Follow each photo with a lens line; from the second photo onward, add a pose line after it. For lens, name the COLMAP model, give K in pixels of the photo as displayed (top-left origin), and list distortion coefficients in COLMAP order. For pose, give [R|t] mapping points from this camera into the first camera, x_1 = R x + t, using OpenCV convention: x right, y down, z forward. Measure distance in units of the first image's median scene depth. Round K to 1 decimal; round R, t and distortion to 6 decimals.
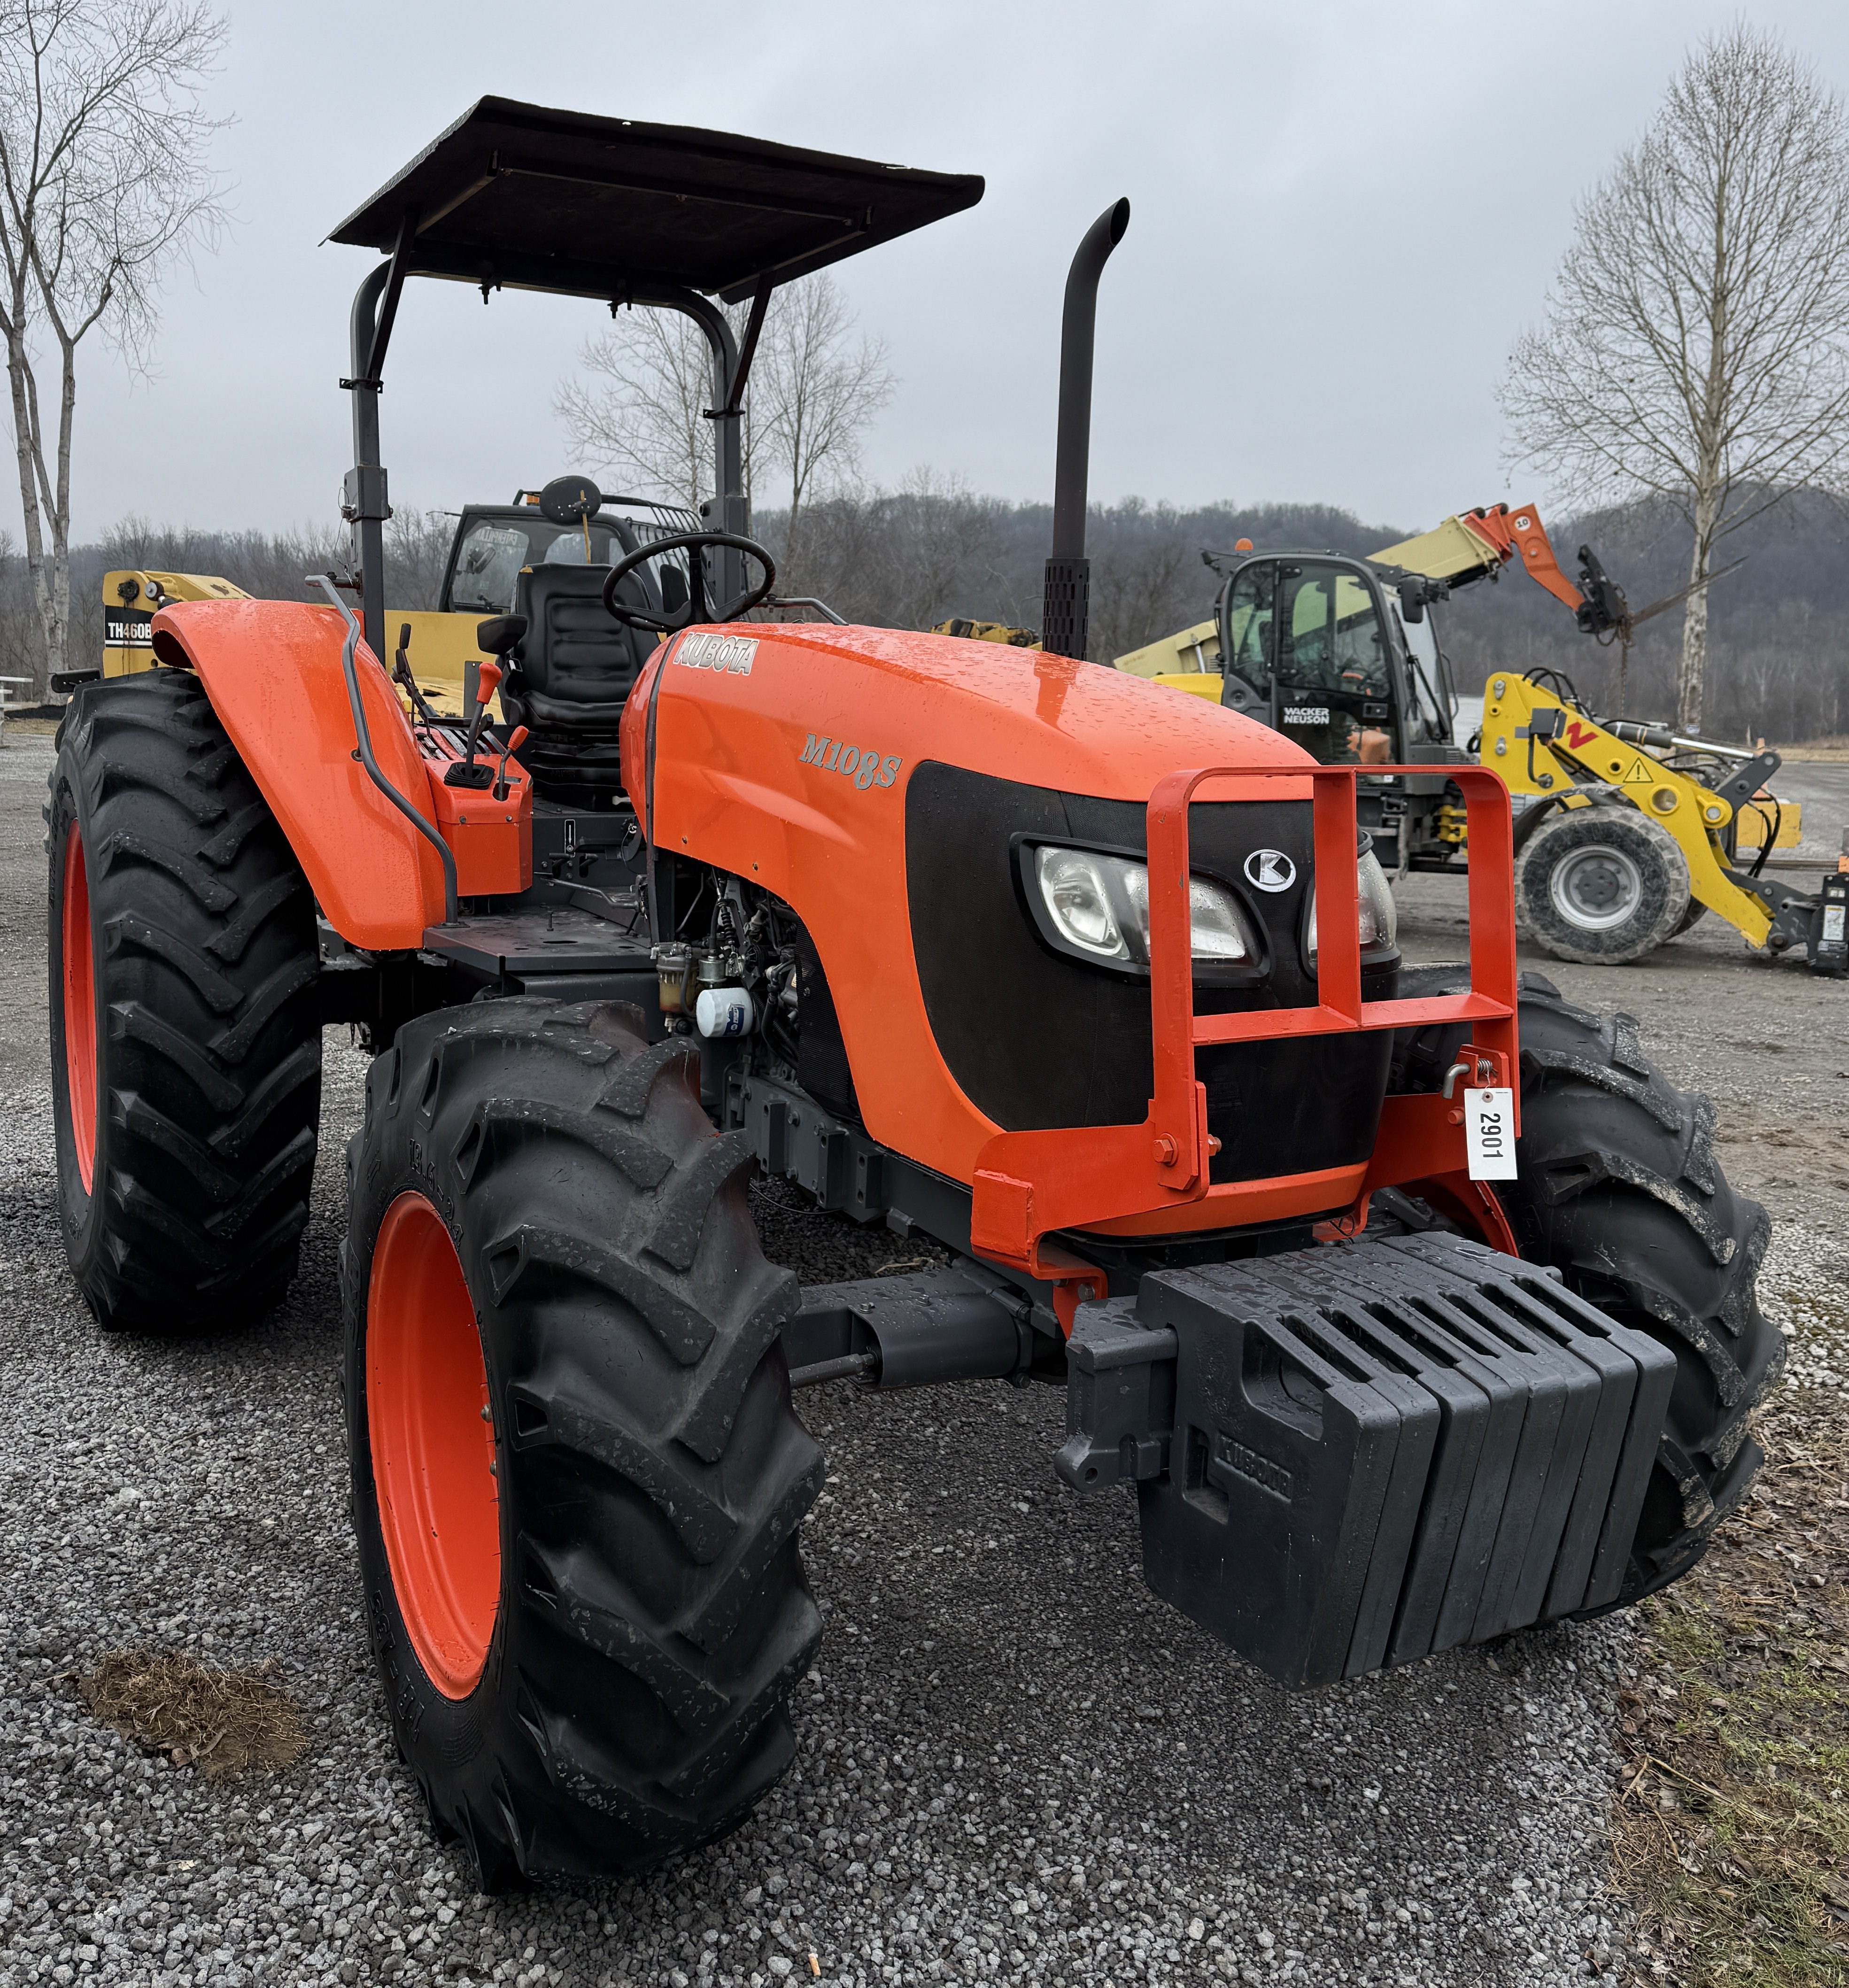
lens RADIAL K [[1830.1, 0, 917.7], [0, 1830.1, 961.4], [0, 0, 1]] dist [0.038467, -0.035173]
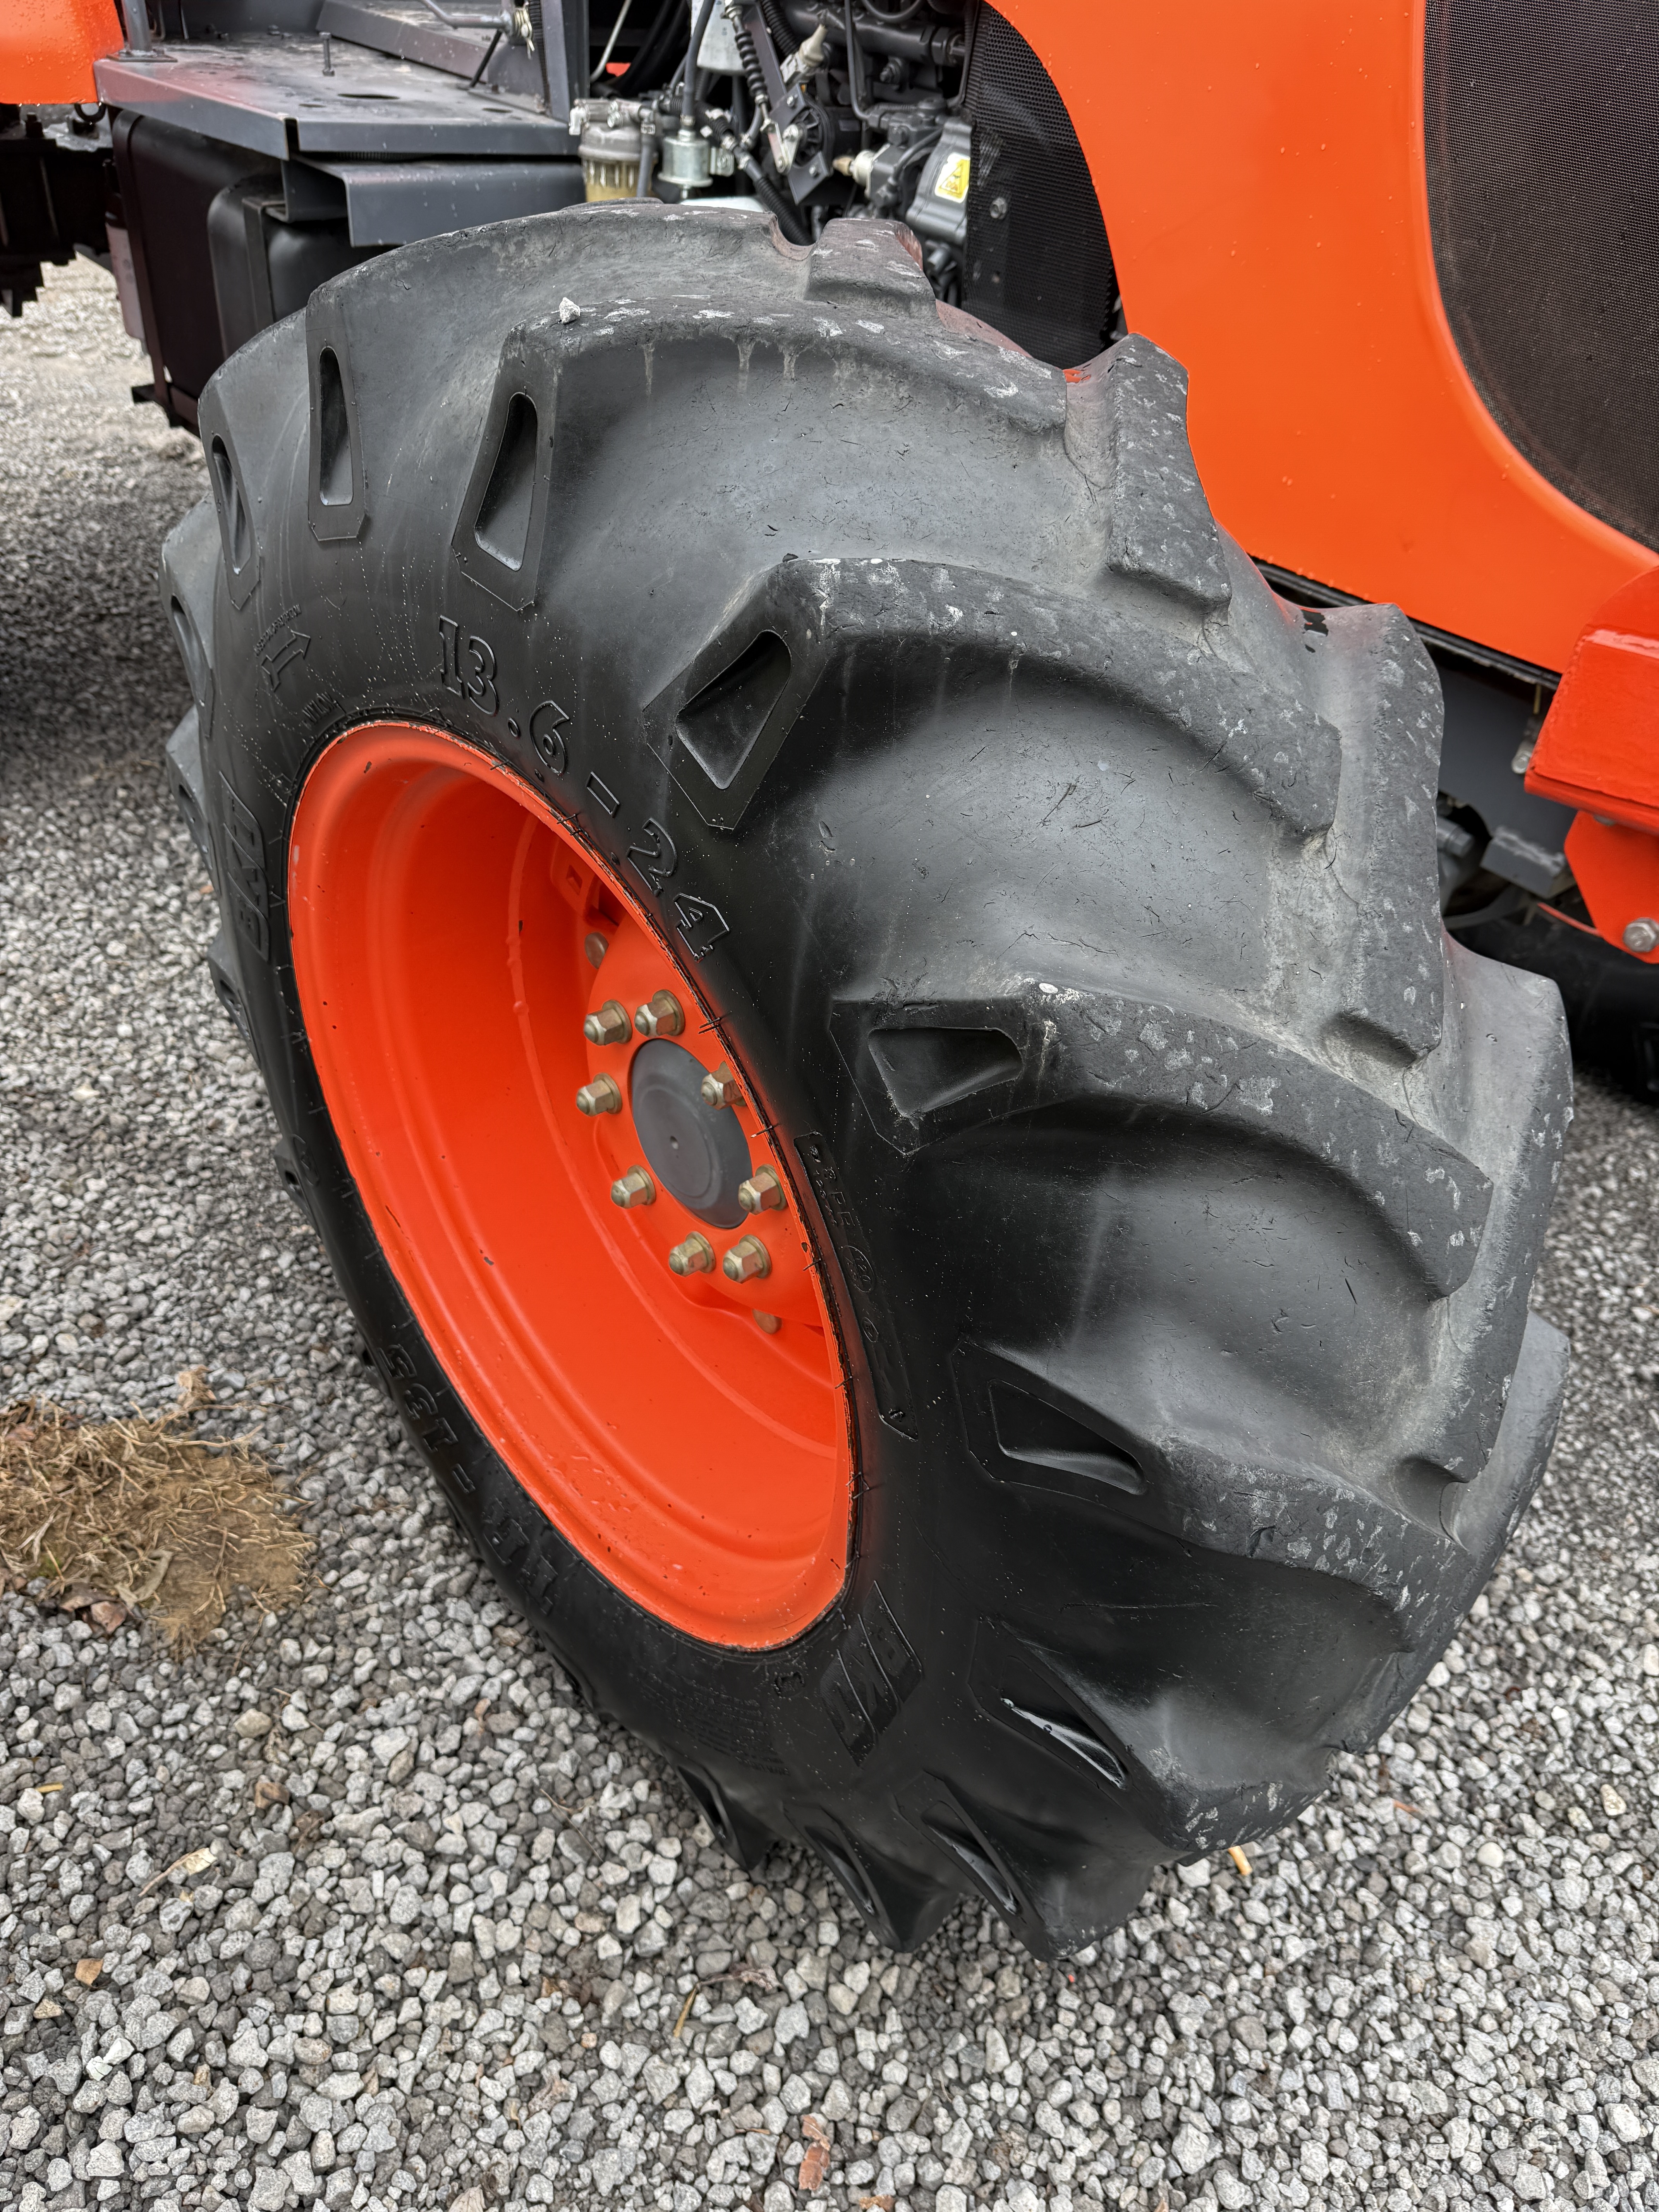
lens RADIAL K [[1582.2, 0, 887.1], [0, 1582.2, 1094.4], [0, 0, 1]] dist [0.008588, -0.008681]
pose [[0.976306, -0.088711, 0.197377, -0.236416], [-0.022056, 0.866564, 0.498578, 0.012724], [-0.215269, -0.491118, 0.844075, 0.587399]]
